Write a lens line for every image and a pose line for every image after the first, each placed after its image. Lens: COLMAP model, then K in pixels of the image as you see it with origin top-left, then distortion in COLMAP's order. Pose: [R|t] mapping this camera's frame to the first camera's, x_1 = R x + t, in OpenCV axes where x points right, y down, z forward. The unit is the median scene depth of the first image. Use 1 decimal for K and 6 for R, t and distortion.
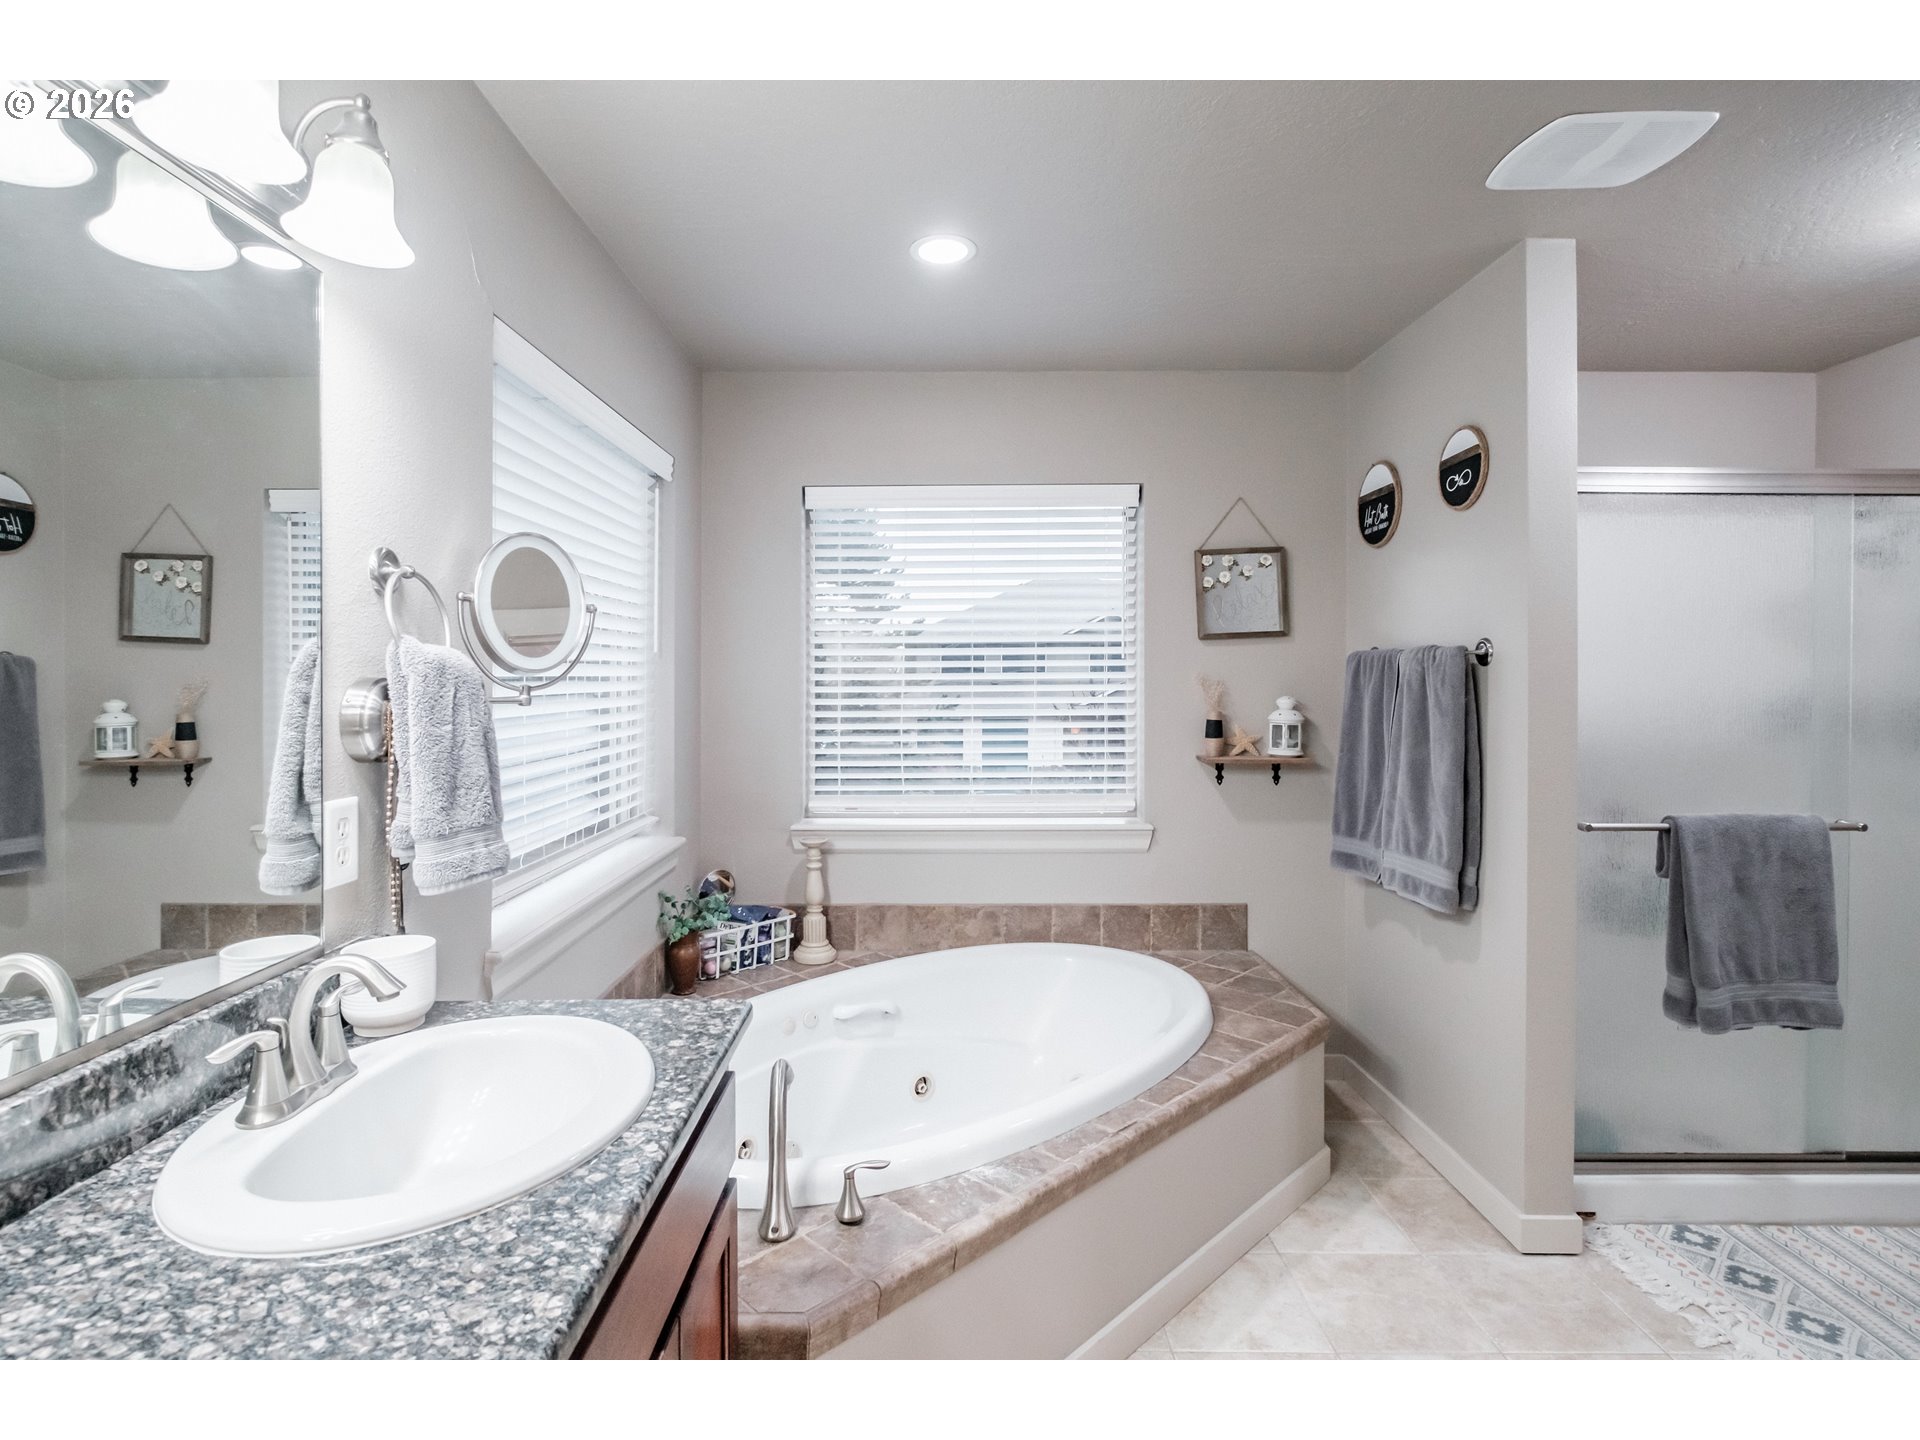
lens RADIAL K [[969.0, 0, 967.6], [0, 969.0, 721.5], [0, 0, 1]] dist [-0.001648, -0.001341]
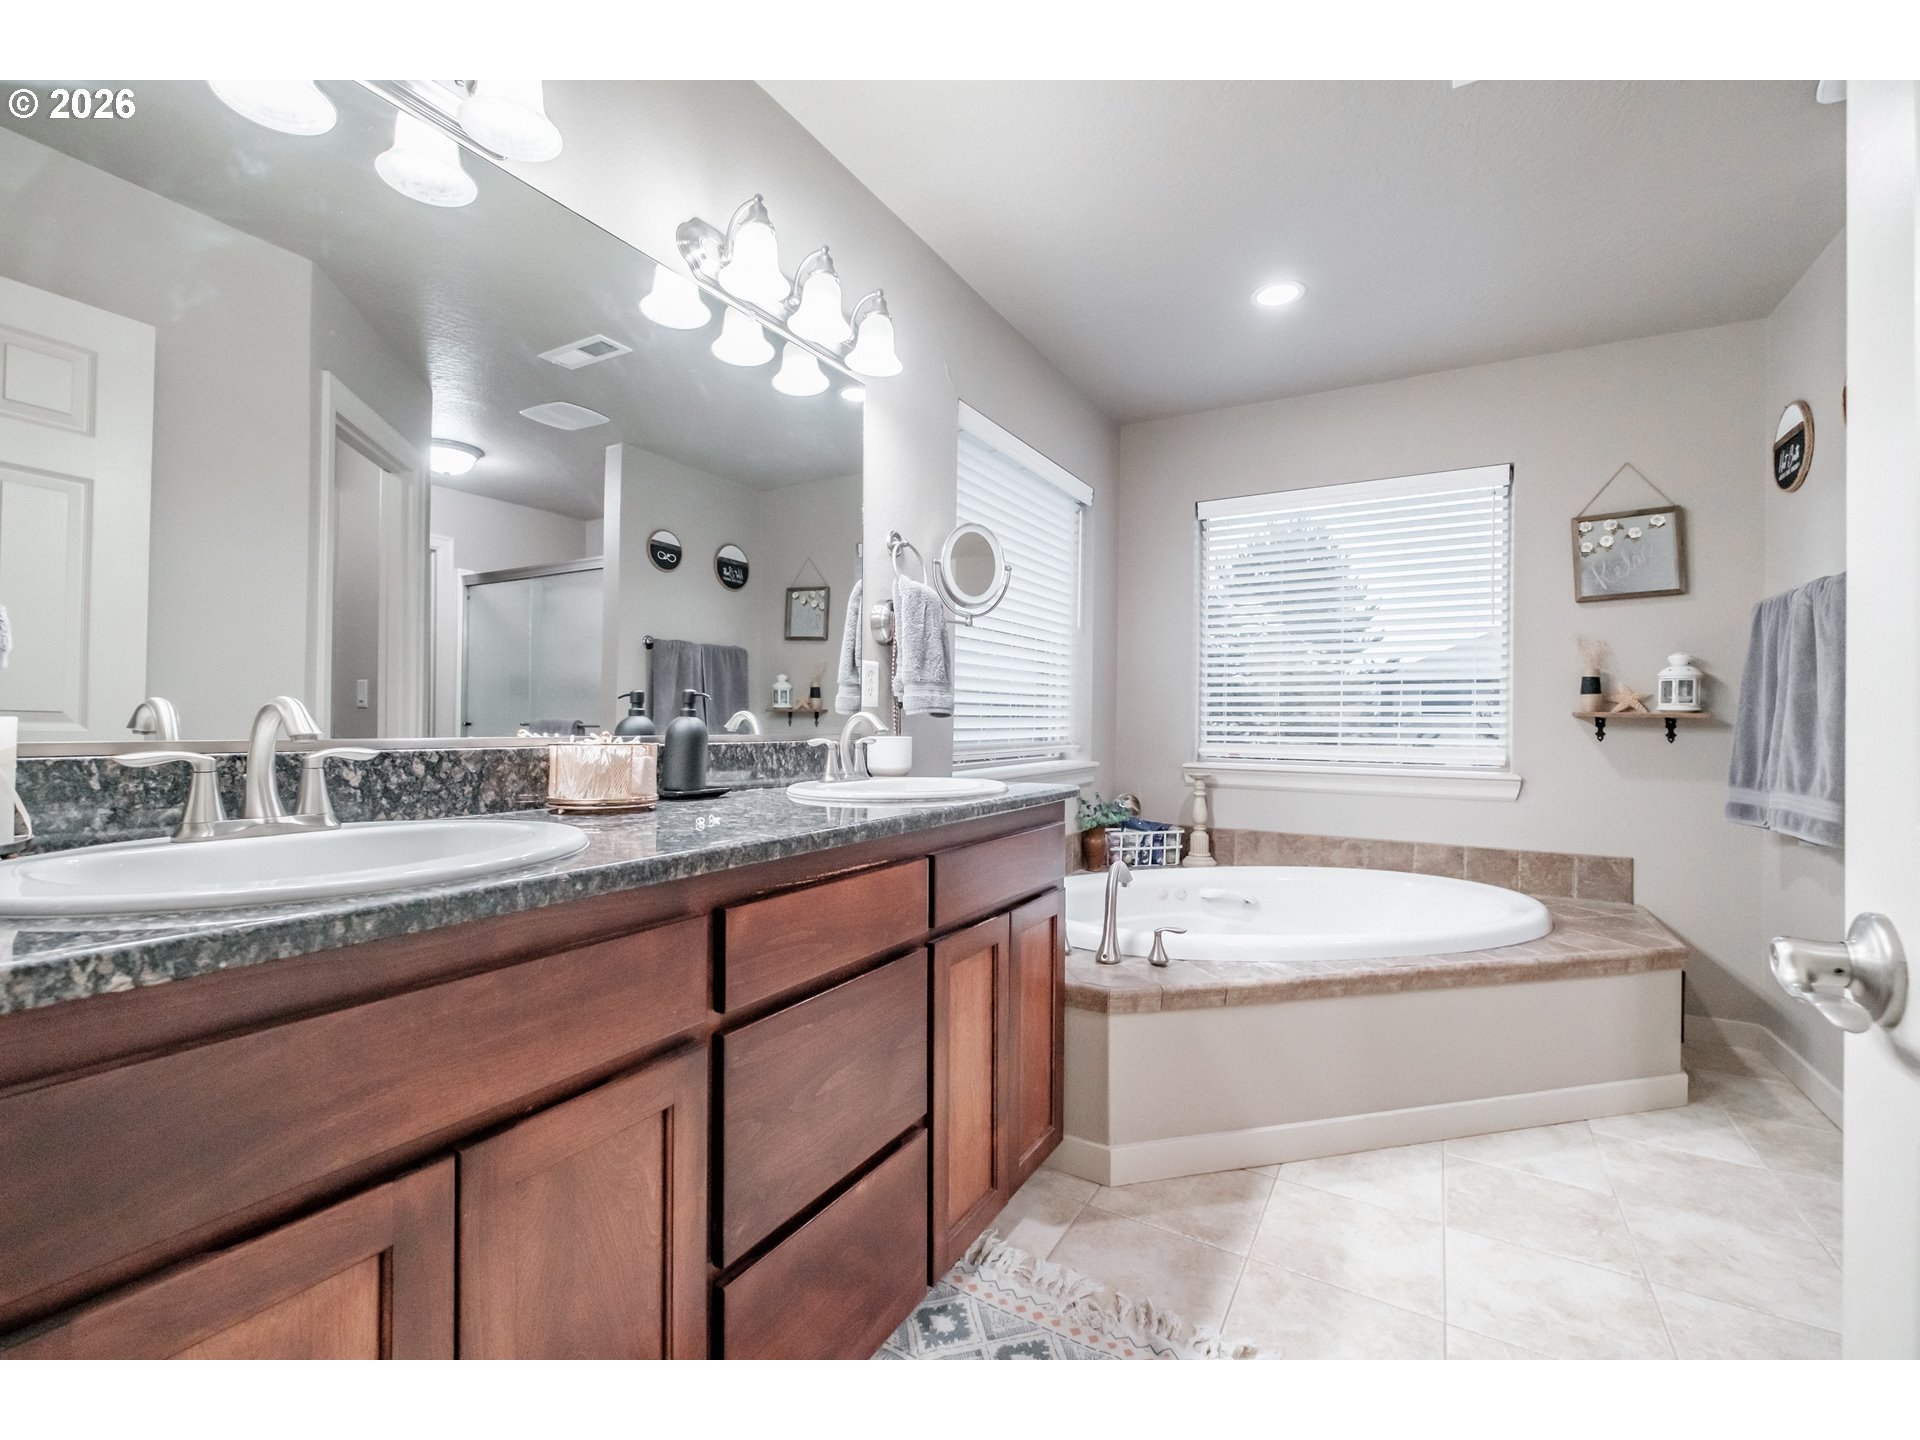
lens RADIAL K [[818.8, 0, 970.4], [0, 818.8, 724.1], [0, 0, 1]] dist [-0.004165, -0.000797]
pose [[0.877958, 0.007541, -0.478678, 0.100947], [-0.012994, 0.999883, -0.008082, 0.073642], [0.478561, 0.013316, 0.877953, -0.107415]]
